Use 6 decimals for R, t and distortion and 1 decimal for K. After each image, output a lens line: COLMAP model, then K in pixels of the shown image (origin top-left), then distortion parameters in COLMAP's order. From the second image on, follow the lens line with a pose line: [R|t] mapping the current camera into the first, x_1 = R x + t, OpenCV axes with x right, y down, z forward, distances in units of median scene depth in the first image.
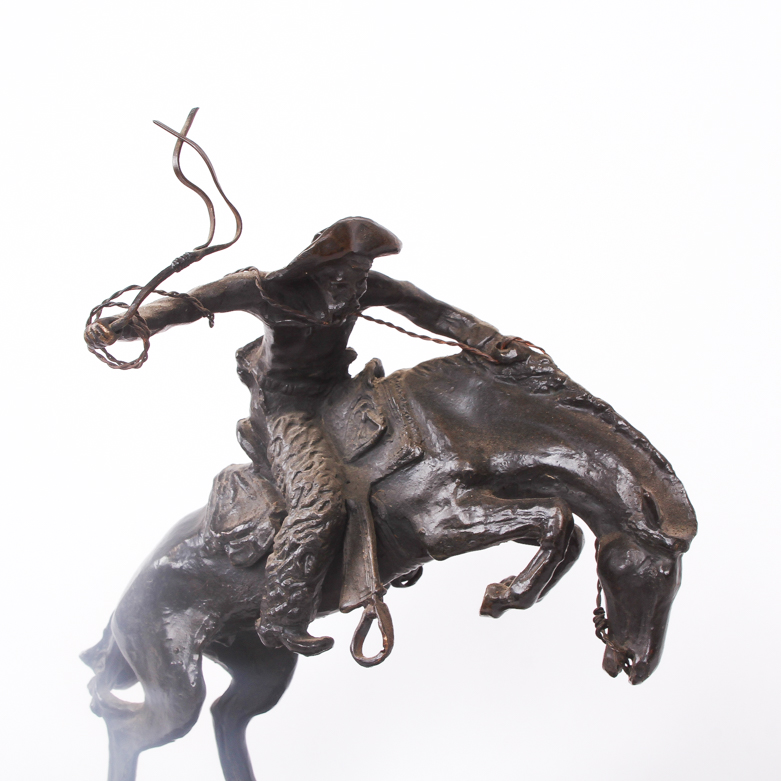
lens RADIAL K [[1391.8, 0, 390.5], [0, 1391.8, 390.5], [0, 0, 1]] dist [-0.115247, 0.036803]
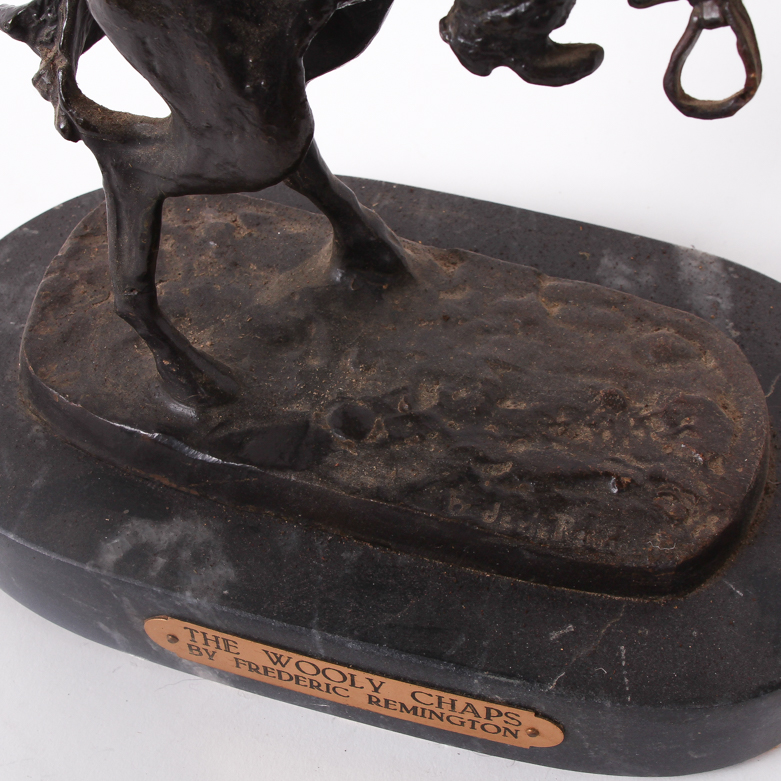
lens RADIAL K [[1391.8, 0, 390.5], [0, 1391.8, 390.5], [0, 0, 1]] dist [-0.115247, 0.036803]
pose [[0.971350, -0.173539, 0.162367, -0.224859], [0.019893, 0.740184, 0.672110, -0.075803], [-0.236818, -0.649624, 0.722430, 0.557601]]
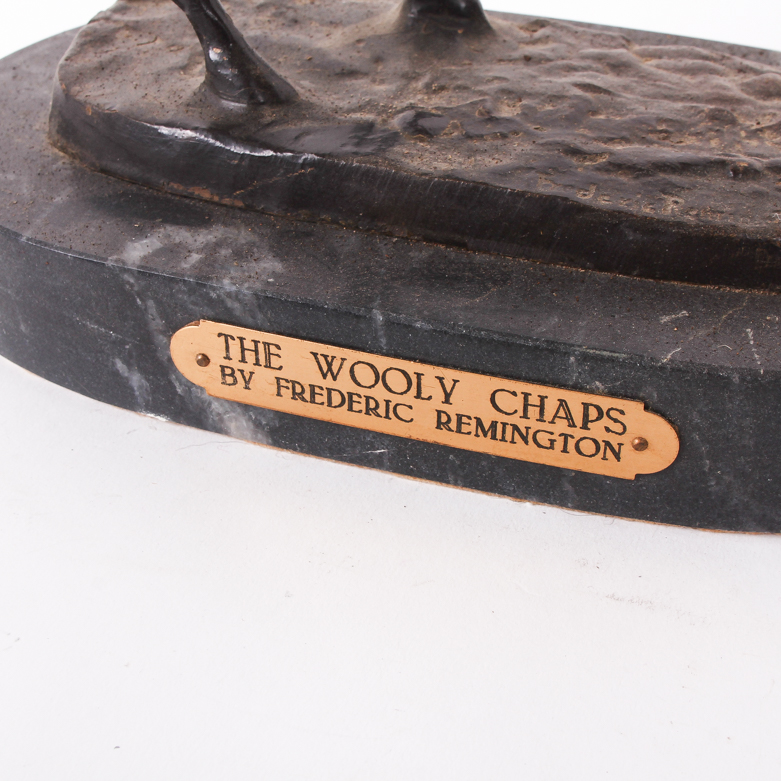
lens RADIAL K [[1391.8, 0, 390.5], [0, 1391.8, 390.5], [0, 0, 1]] dist [-0.115247, 0.036803]
pose [[0.978784, -0.108157, 0.174024, -0.268014], [0.009823, 0.873122, 0.487403, 0.223821], [-0.204660, -0.475353, 0.855660, 0.478281]]
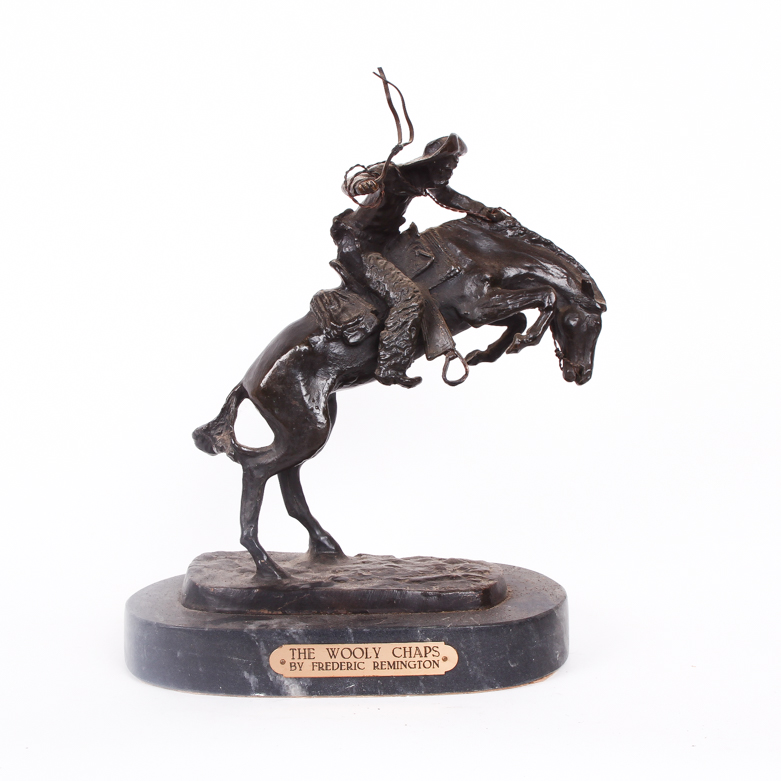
lens RADIAL K [[1391.8, 0, 390.5], [0, 1391.8, 390.5], [0, 0, 1]] dist [-0.115247, 0.036803]
pose [[0.862619, -0.047520, 0.503617, -0.952847], [0.061346, 0.998057, -0.010901, 0.211361], [-0.502121, 0.040298, 0.863858, -0.489307]]
